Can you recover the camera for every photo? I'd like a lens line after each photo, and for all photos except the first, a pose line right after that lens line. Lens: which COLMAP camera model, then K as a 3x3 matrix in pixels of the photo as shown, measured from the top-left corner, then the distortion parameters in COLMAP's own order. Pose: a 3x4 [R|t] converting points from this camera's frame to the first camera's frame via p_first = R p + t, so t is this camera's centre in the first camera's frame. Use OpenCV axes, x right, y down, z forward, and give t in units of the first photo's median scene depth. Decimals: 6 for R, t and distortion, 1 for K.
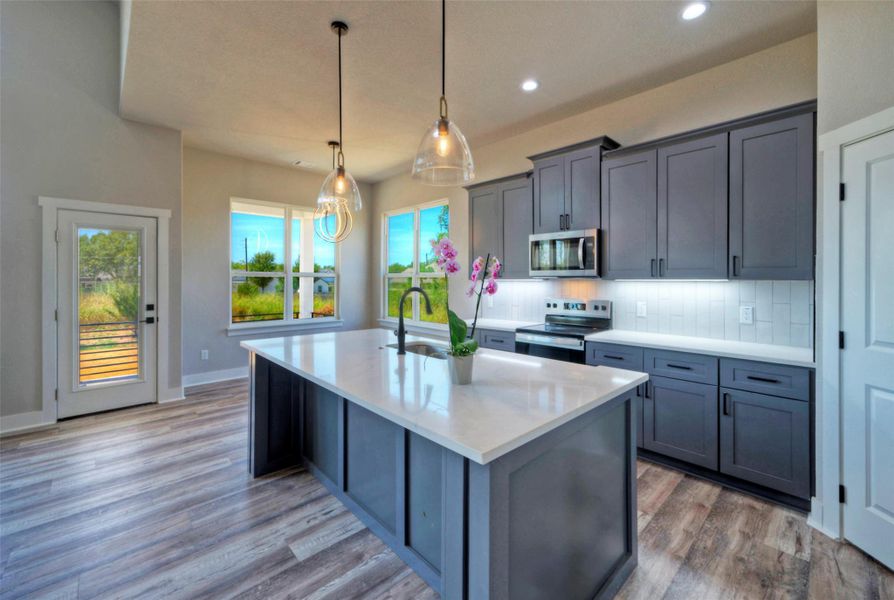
lens RADIAL K [[359.9, 0, 453.3], [0, 359.9, 283.9], [0, 0, 1]] dist [0.001246, 0.000353]
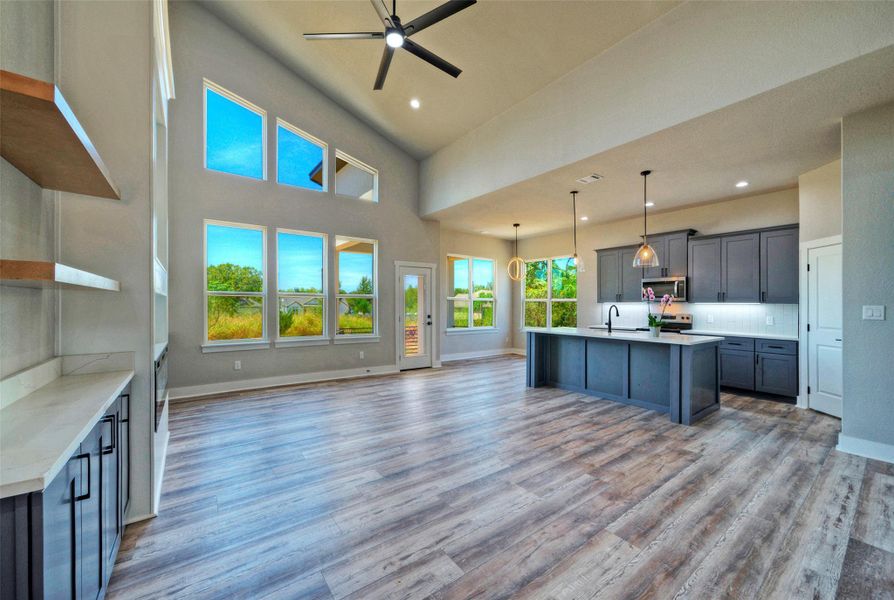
lens RADIAL K [[338.3, 0, 444.3], [0, 338.3, 303.5], [0, 0, 1]] dist [0.001483, 0.000307]
pose [[0.992628, 0.004031, -0.121133, -0.675505], [-0.005126, 0.999949, -0.008730, 0.014056], [0.121092, 0.009286, 0.992598, -0.972682]]
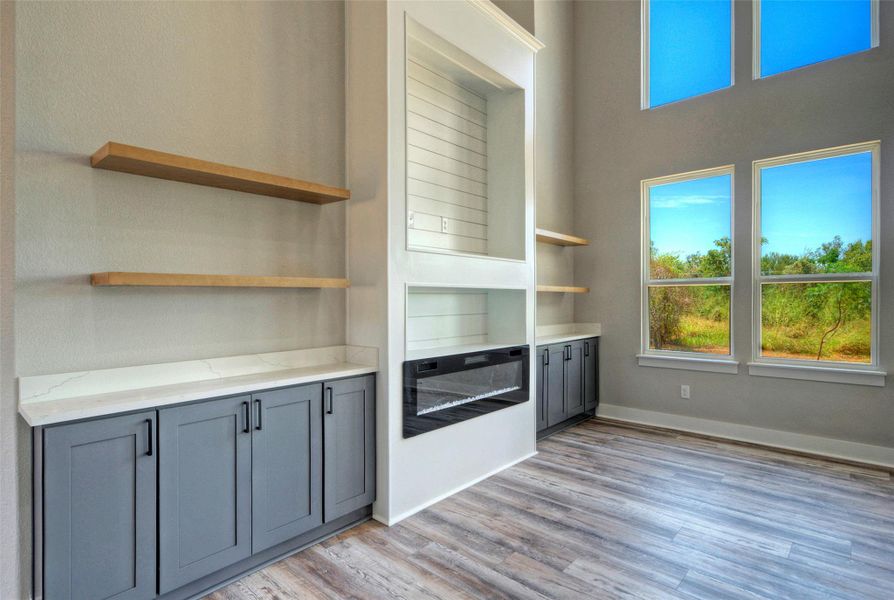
lens RADIAL K [[460.3, 0, 439.3], [0, 460.3, 301.0], [0, 0, 1]] dist [-0.001796, -0.000257]
pose [[0.060989, 0.002610, -0.998135, -0.471890], [0.003837, 0.999989, 0.002850, 0.010275], [0.998131, -0.004003, 0.060978, -0.359438]]
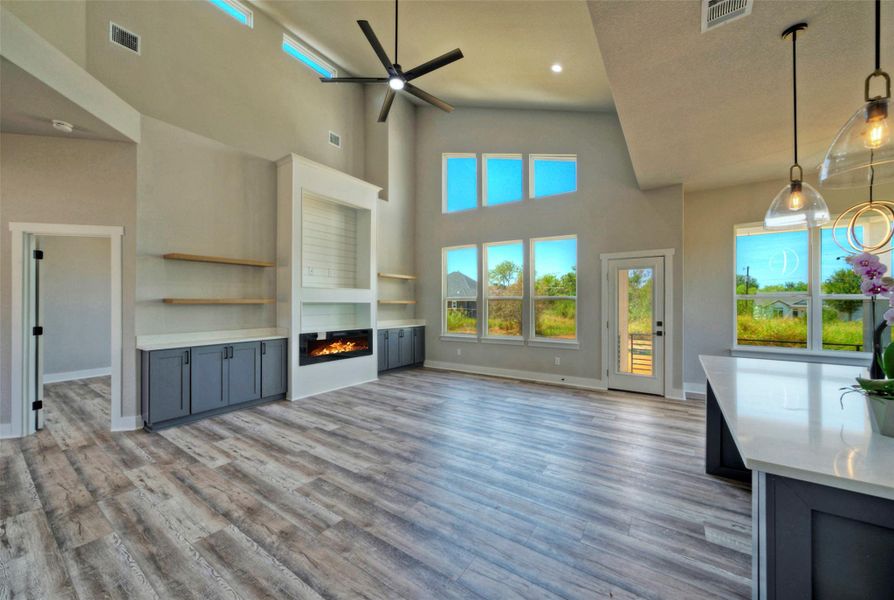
lens RADIAL K [[334.3, 0, 447.0], [0, 334.3, 305.1], [0, 0, 1]] dist [0.001411, 0.000267]
pose [[0.205651, -0.000375, -0.978625, 0.267016], [-0.001170, 0.999999, -0.000629, -0.003424], [0.978625, 0.001274, 0.205651, -0.038327]]
